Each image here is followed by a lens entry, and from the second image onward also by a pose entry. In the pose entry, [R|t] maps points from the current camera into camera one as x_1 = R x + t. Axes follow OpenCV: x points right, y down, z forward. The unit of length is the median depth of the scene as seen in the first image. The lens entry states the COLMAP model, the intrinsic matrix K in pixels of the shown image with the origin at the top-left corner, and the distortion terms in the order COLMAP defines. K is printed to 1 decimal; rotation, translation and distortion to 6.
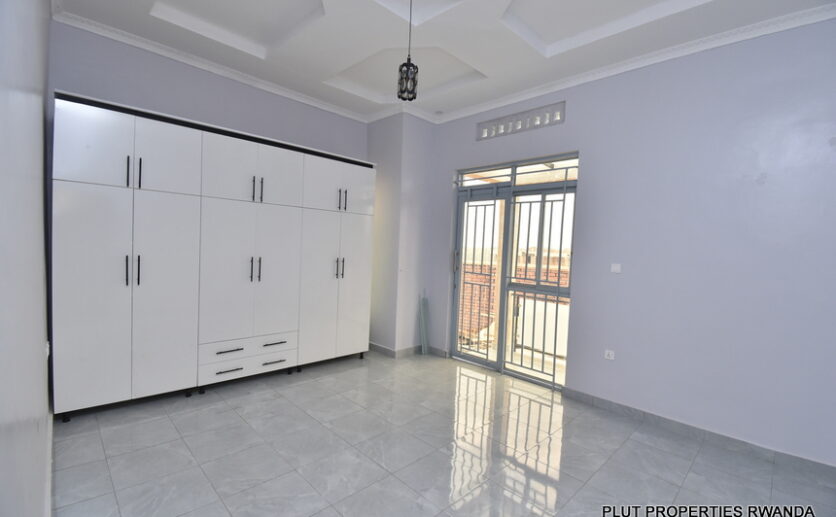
lens RADIAL K [[369.4, 0, 418.5], [0, 369.4, 260.8], [0, 0, 1]] dist [0.025953, -0.027423]
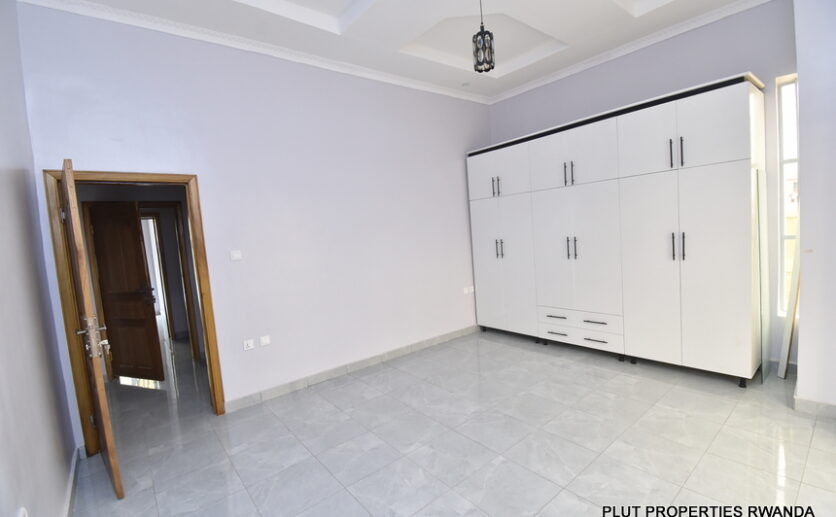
lens RADIAL K [[369.4, 0, 418.5], [0, 369.4, 260.8], [0, 0, 1]] dist [0.025953, -0.027423]
pose [[-0.089719, 0.042958, -0.995040, 0.714523], [0.032127, 0.998674, 0.040218, 0.002164], [0.995449, -0.028359, -0.090980, 0.686609]]
